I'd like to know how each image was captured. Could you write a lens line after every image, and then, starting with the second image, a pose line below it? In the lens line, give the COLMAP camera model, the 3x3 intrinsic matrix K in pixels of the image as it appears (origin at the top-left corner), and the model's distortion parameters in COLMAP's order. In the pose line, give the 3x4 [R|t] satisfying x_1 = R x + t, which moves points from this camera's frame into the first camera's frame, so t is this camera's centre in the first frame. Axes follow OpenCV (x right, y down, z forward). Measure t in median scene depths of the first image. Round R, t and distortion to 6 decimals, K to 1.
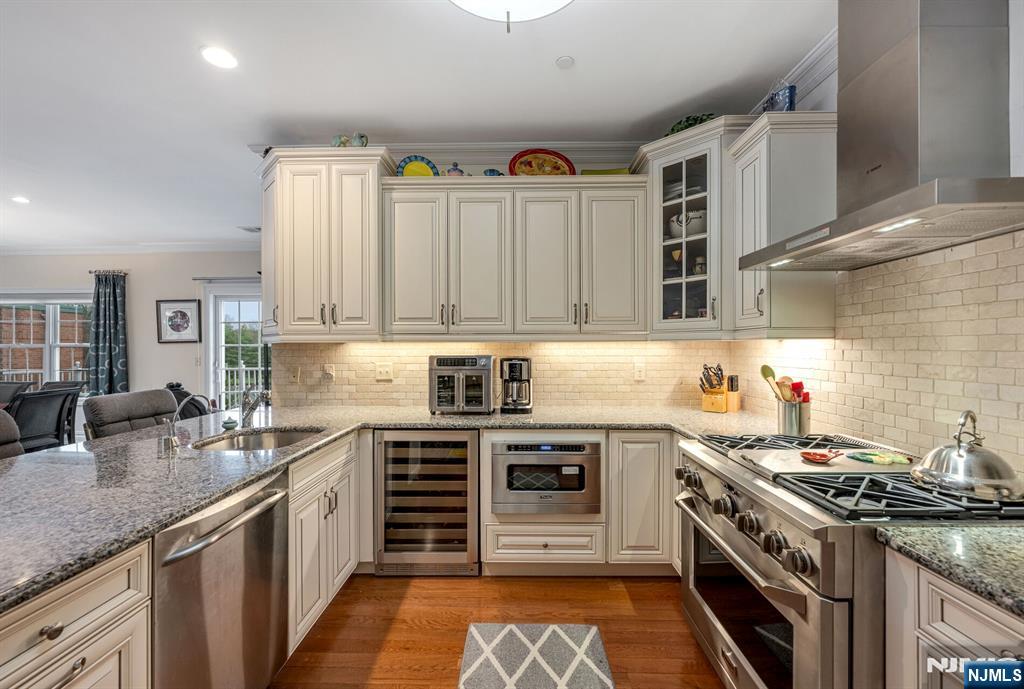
lens RADIAL K [[418.2, 0, 513.9], [0, 418.2, 349.5], [0, 0, 1]] dist [0.000196, 0.000283]
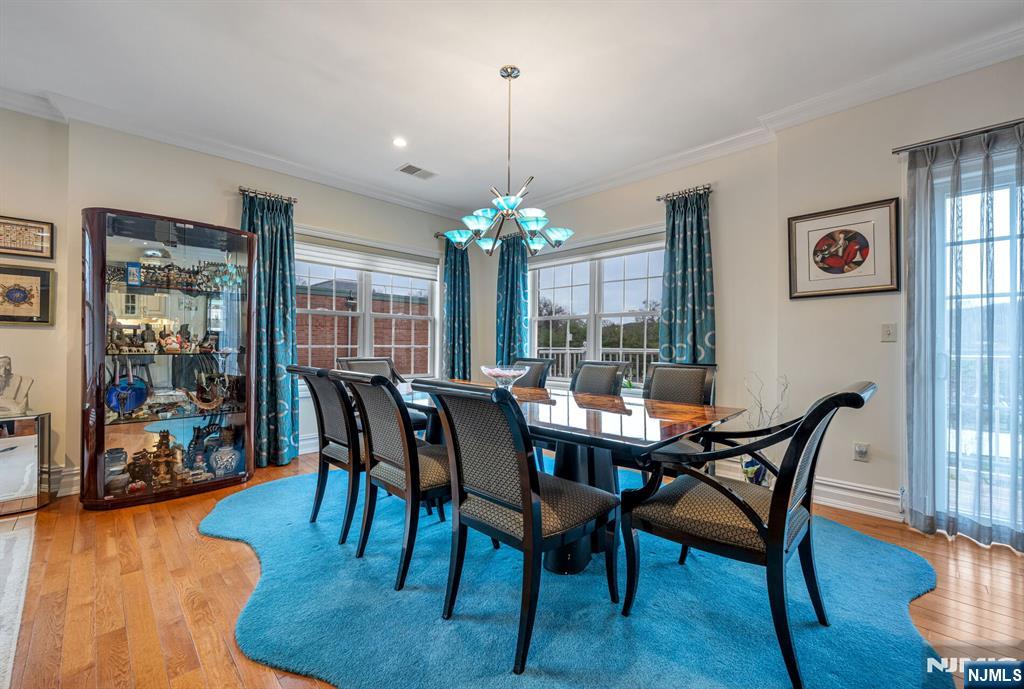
lens RADIAL K [[413.7, 0, 512.0], [0, 413.7, 344.5], [0, 0, 1]] dist [0.000198, -0.000048]
pose [[0.725366, 0.008132, -0.688316, -1.656317], [-0.010311, 0.999946, 0.000948, 0.099776], [0.688287, 0.006410, 0.725411, 0.850782]]
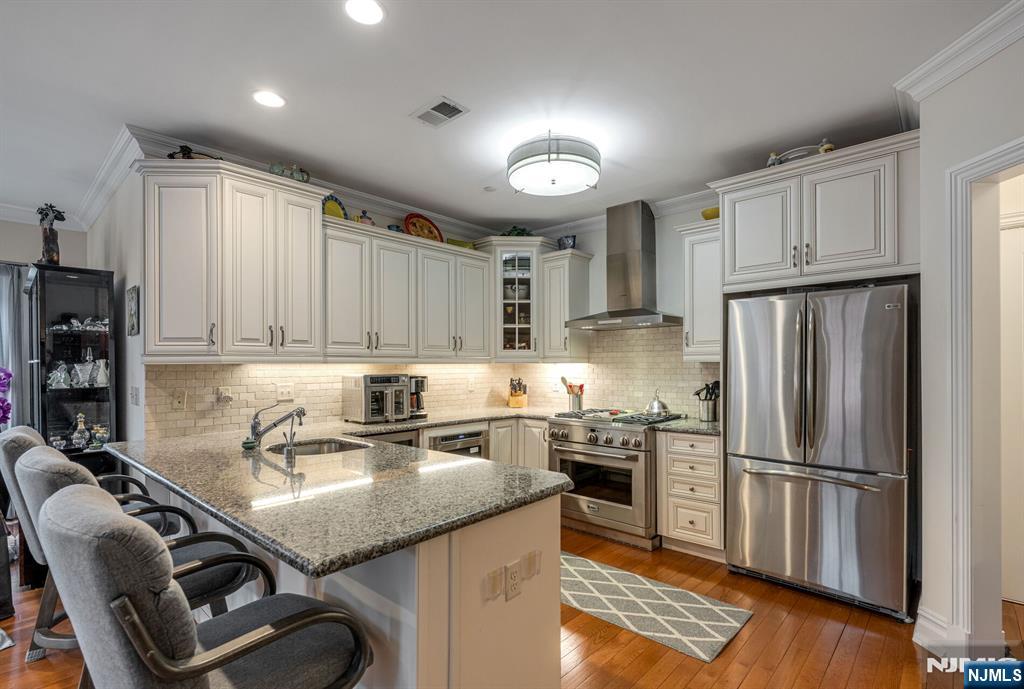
lens RADIAL K [[481.6, 0, 512.6], [0, 481.6, 366.4], [0, 0, 1]] dist [0.000202, -0.000065]
pose [[0.663747, -0.001952, 0.747954, -0.939954], [0.006834, 0.999971, -0.003454, -0.002172], [-0.747926, 0.007404, 0.663741, -0.219081]]
